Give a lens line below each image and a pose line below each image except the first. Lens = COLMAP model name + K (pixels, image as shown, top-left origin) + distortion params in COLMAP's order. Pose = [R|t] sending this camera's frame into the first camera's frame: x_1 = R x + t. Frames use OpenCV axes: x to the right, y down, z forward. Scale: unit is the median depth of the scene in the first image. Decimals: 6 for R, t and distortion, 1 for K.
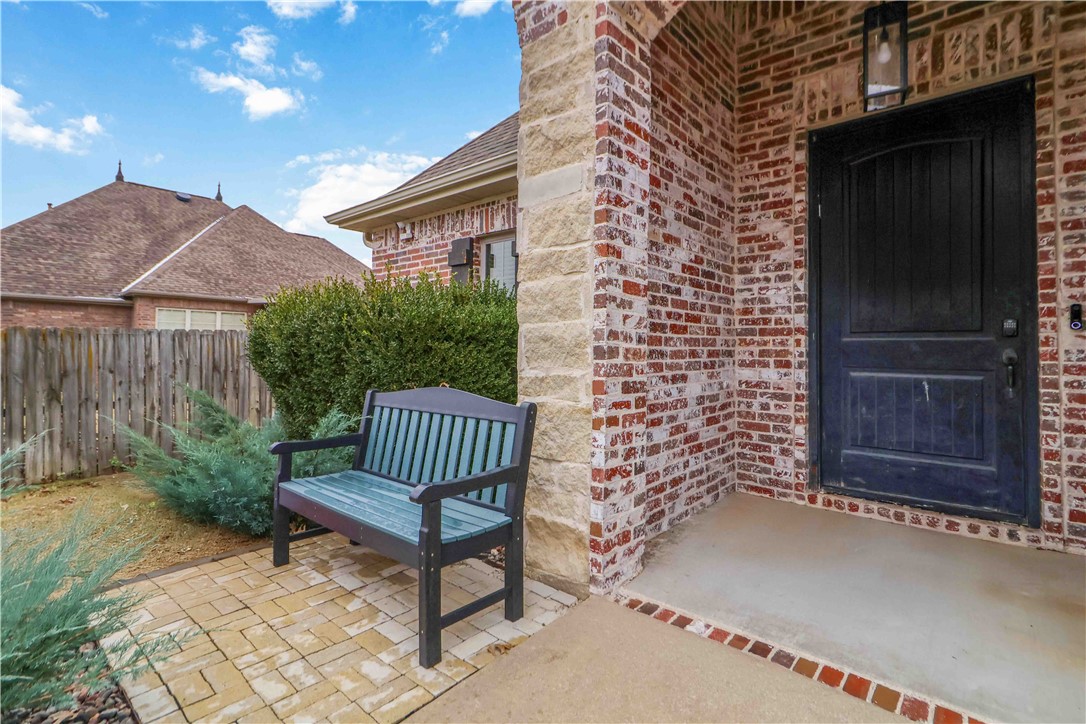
lens RADIAL K [[515.4, 0, 566.0], [0, 515.4, 329.3], [0, 0, 1]] dist [0.000974, -0.000666]
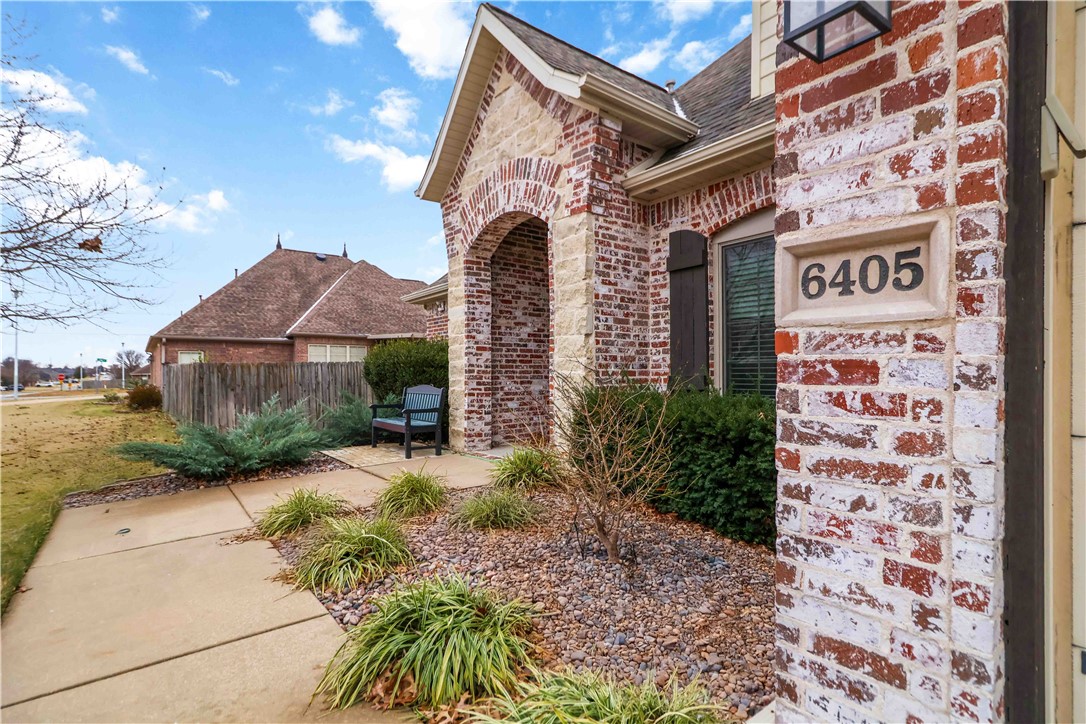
lens RADIAL K [[515.4, 0, 543.0], [0, 515.4, 368.8], [0, 0, 1]] dist [0.000974, -0.000666]
pose [[0.973700, -0.010905, -0.227571, 0.871886], [0.018189, 0.999386, 0.029933, -0.038056], [0.227105, -0.033285, 0.973301, -1.336696]]
